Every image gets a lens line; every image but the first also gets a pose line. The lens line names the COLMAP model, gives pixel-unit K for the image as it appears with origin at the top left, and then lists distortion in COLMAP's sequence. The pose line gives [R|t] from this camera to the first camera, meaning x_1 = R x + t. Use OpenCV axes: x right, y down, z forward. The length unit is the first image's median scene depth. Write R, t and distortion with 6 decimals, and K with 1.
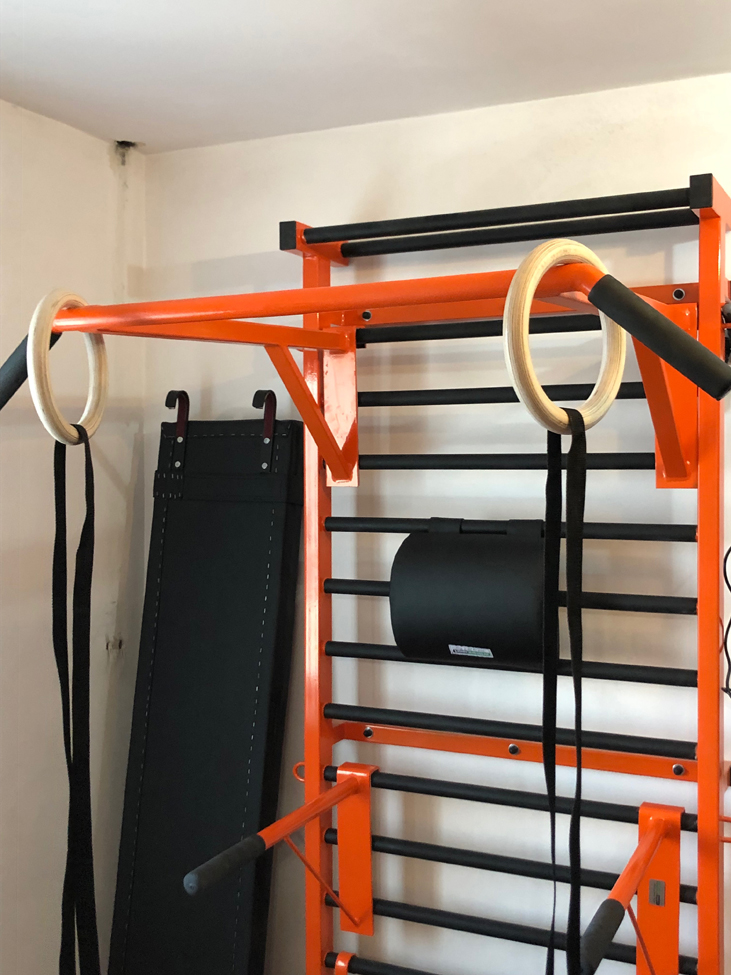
lens RADIAL K [[1127.0, 0, 390.2], [0, 1127.0, 476.0], [0, 0, 1]] dist [0.043735, 0.000000]
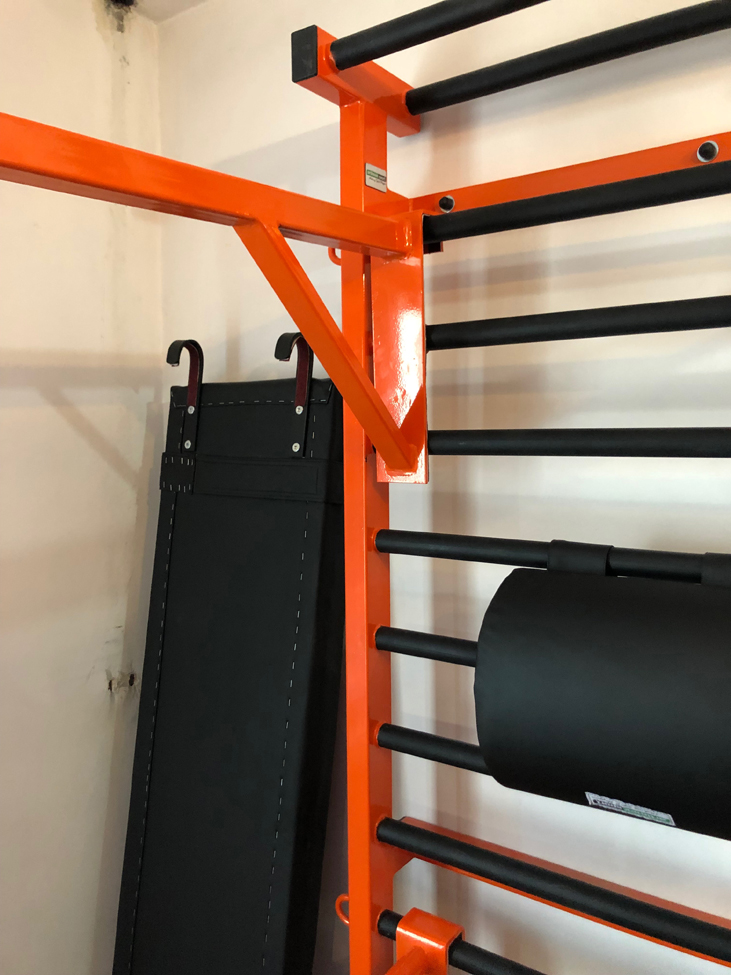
lens RADIAL K [[808.9, 0, 369.6], [0, 808.9, 488.9], [0, 0, 1]] dist [0.035108, -0.040423]
pose [[0.984859, 0.005679, -0.173265, 0.016074], [0.004629, 0.998246, 0.059027, -0.013237], [0.173296, -0.058935, 0.983105, 0.560862]]
